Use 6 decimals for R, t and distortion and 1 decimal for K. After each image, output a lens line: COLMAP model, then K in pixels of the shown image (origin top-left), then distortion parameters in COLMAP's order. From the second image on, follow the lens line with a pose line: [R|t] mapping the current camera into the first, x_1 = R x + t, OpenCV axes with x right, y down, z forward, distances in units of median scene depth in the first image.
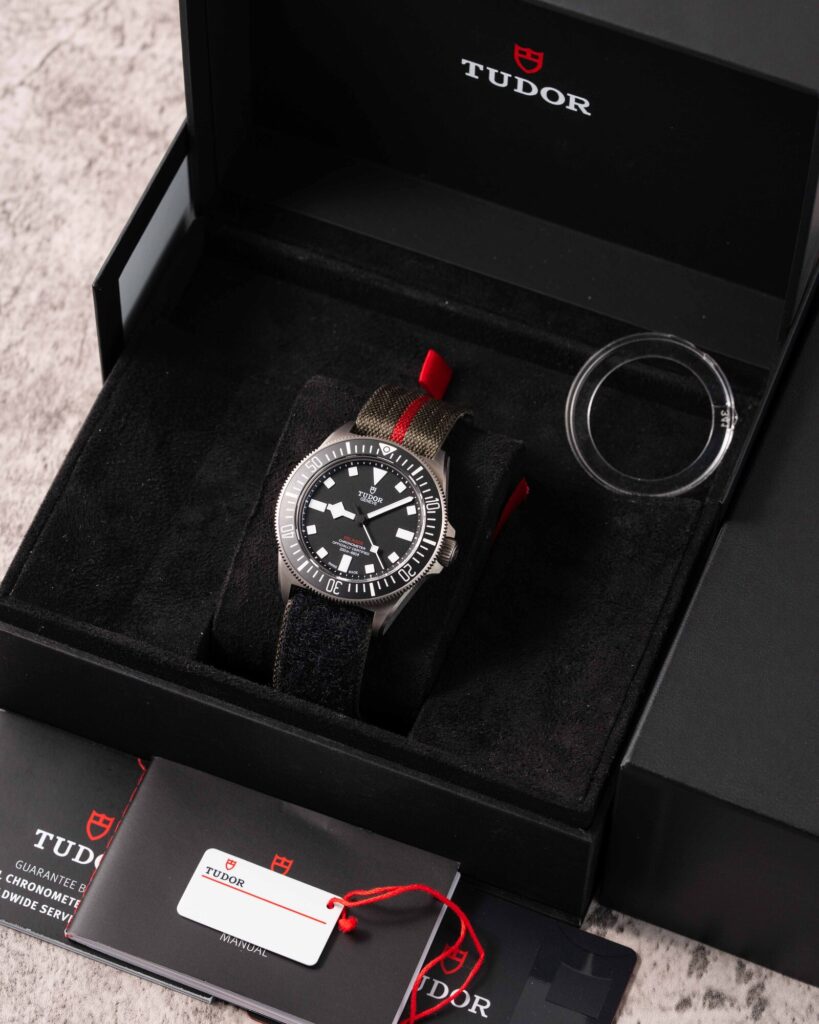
lens RADIAL K [[4571.3, 0, 411.0], [0, 4571.3, 511.9], [0, 0, 1]] dist [-0.077882, 0.000000]
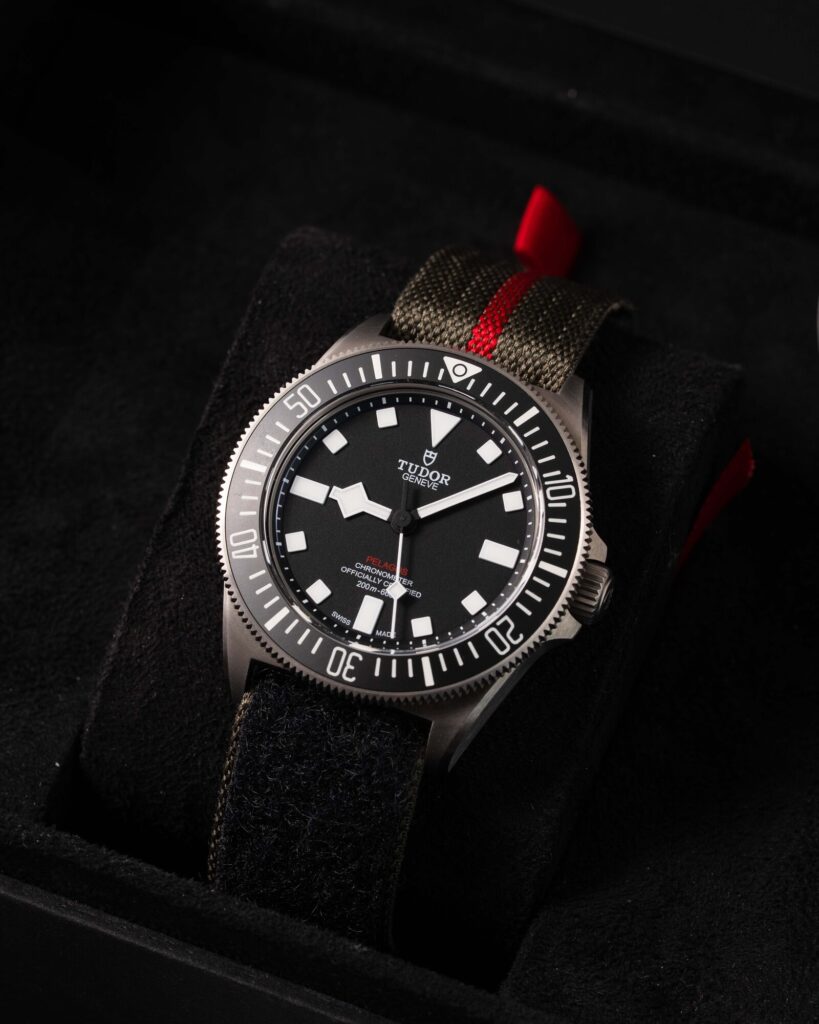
lens RADIAL K [[4571.3, 0, 408.0], [0, 4571.3, 512.6], [0, 0, 1]] dist [-0.077882, 0.000000]
pose [[0.999810, 0.011064, 0.016023, -0.017845], [-0.010518, 0.999375, -0.033752, 0.016430], [-0.016387, 0.033578, 0.999302, 0.537786]]
